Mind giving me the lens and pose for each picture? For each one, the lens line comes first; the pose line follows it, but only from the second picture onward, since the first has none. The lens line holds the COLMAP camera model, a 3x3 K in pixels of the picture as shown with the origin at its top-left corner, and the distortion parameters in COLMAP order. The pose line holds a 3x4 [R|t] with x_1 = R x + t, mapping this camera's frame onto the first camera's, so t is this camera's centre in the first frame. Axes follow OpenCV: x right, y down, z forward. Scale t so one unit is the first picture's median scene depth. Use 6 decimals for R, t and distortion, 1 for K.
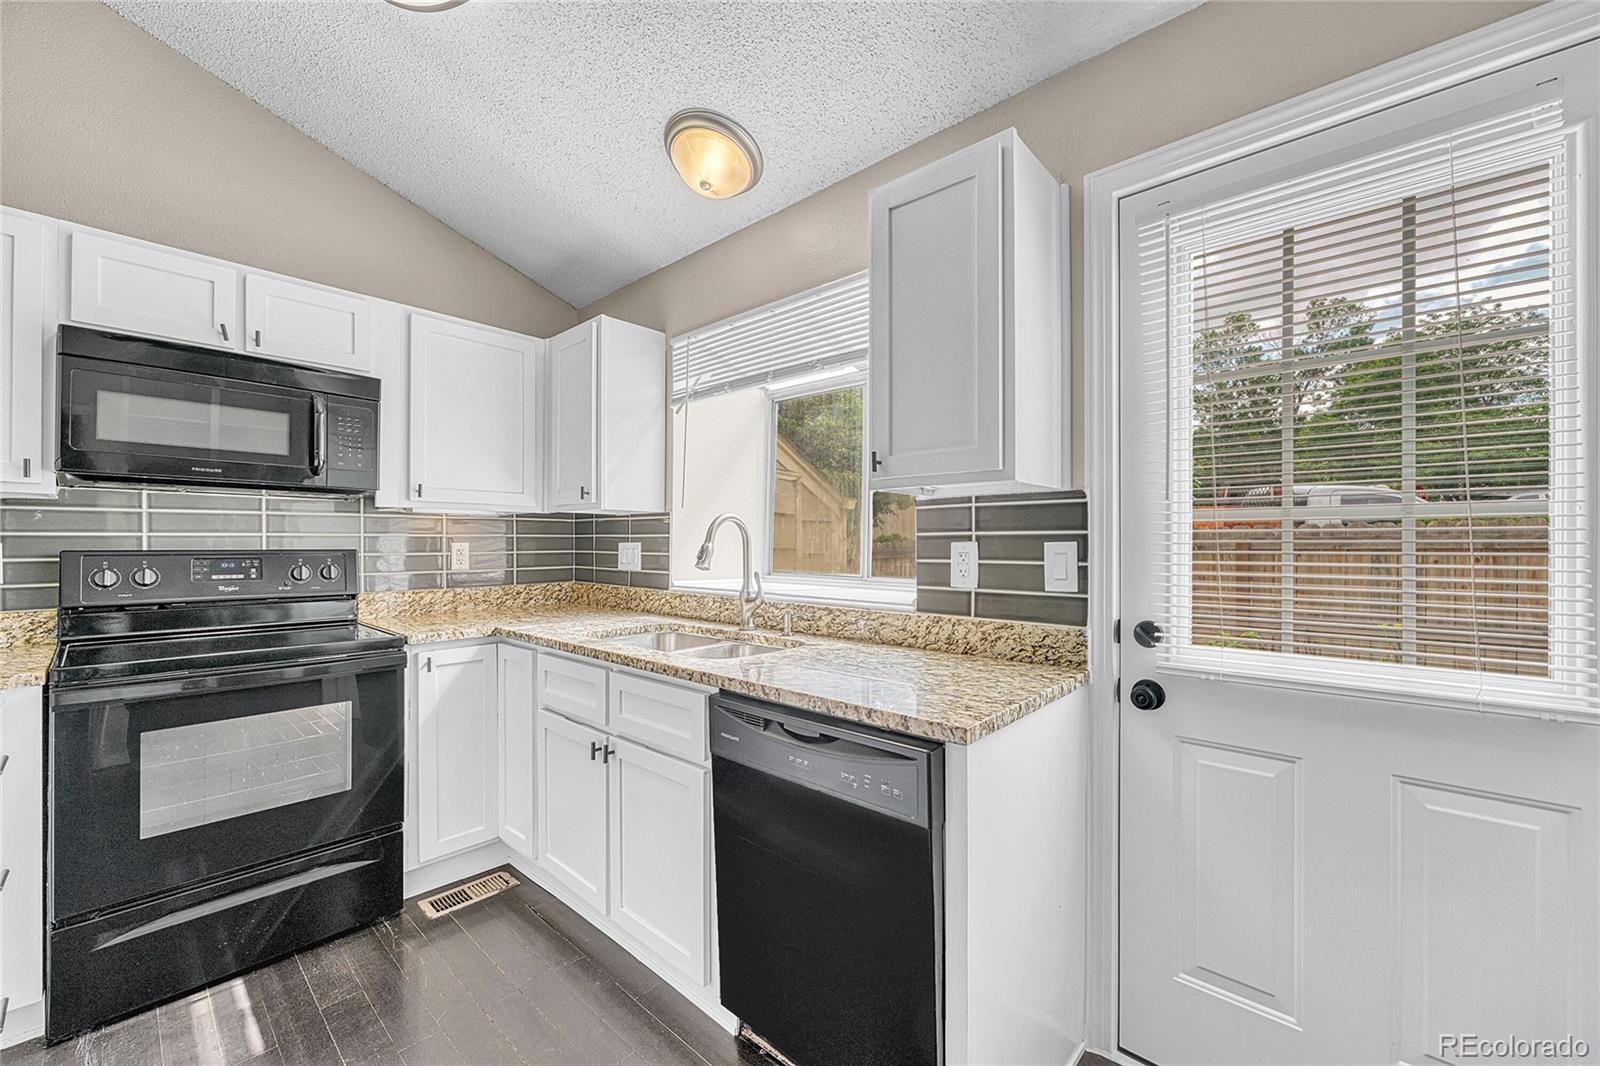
lens RADIAL K [[633.5, 0, 790.1], [0, 633.5, 540.6], [0, 0, 1]] dist [-0.001356, 0.000405]
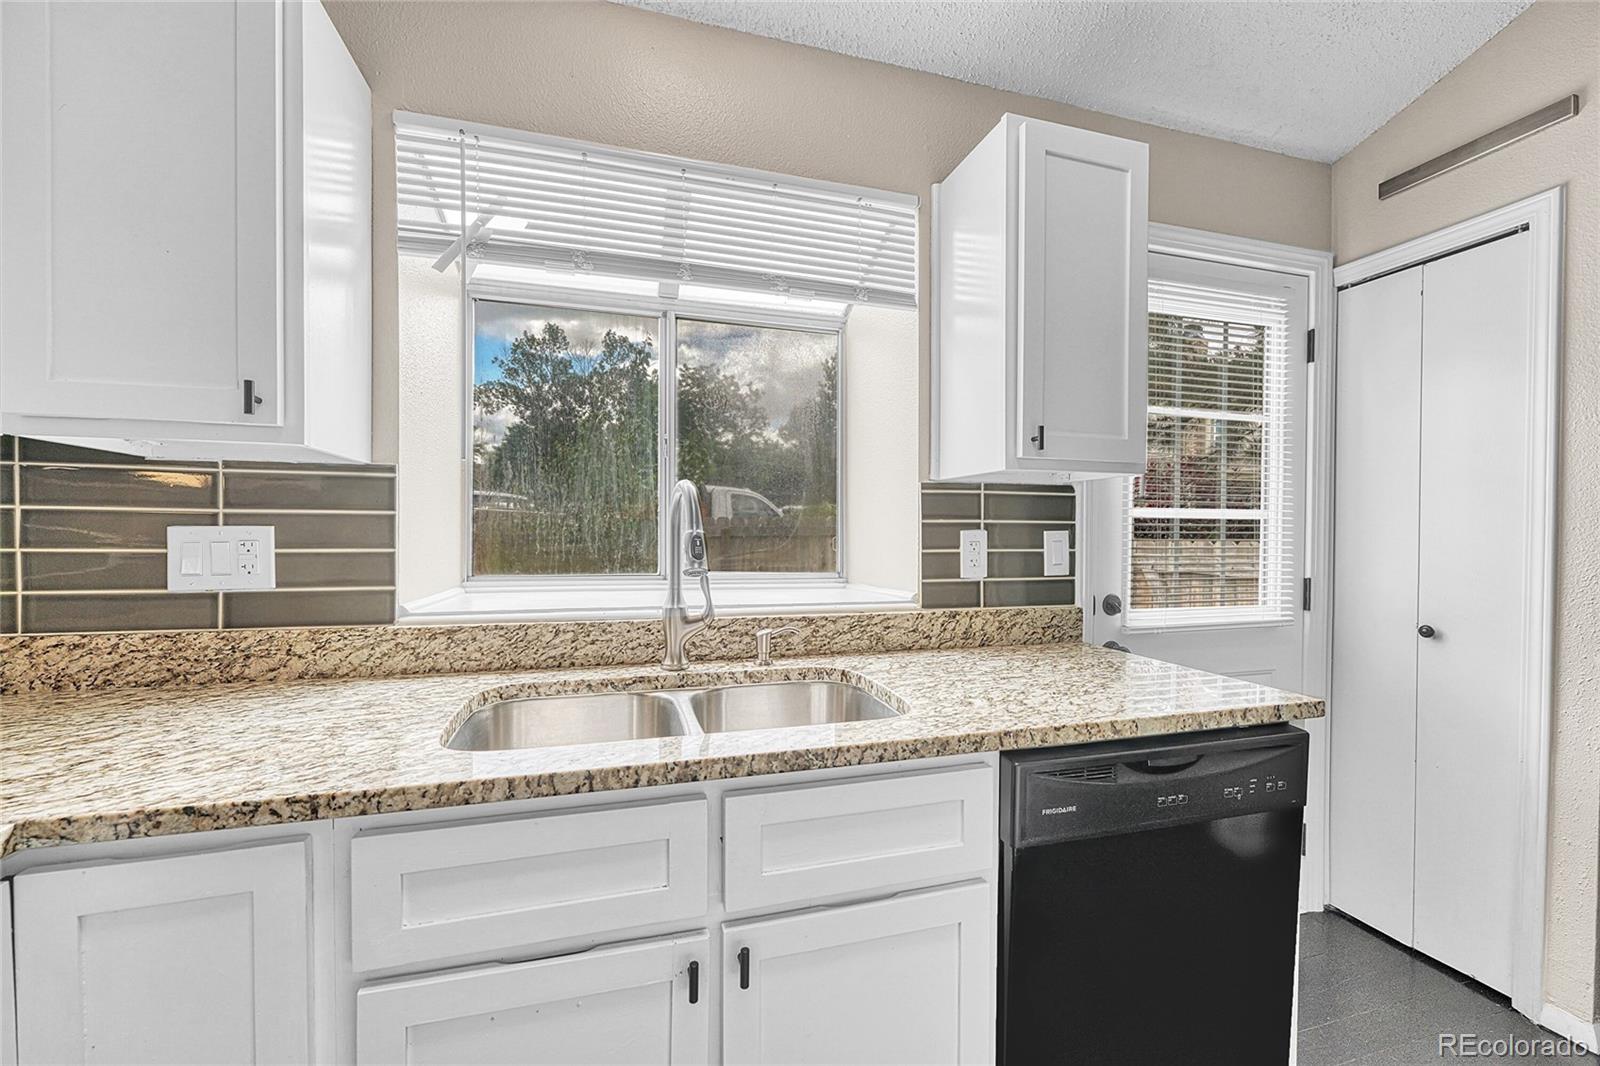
lens RADIAL K [[633.5, 0, 800.1], [0, 633.5, 539.9], [0, 0, 1]] dist [-0.001356, 0.000405]
pose [[0.519260, -0.009150, 0.854567, -0.681362], [-0.008540, 0.999837, 0.015895, 0.003897], [-0.854573, -0.015552, 0.519098, 0.726482]]
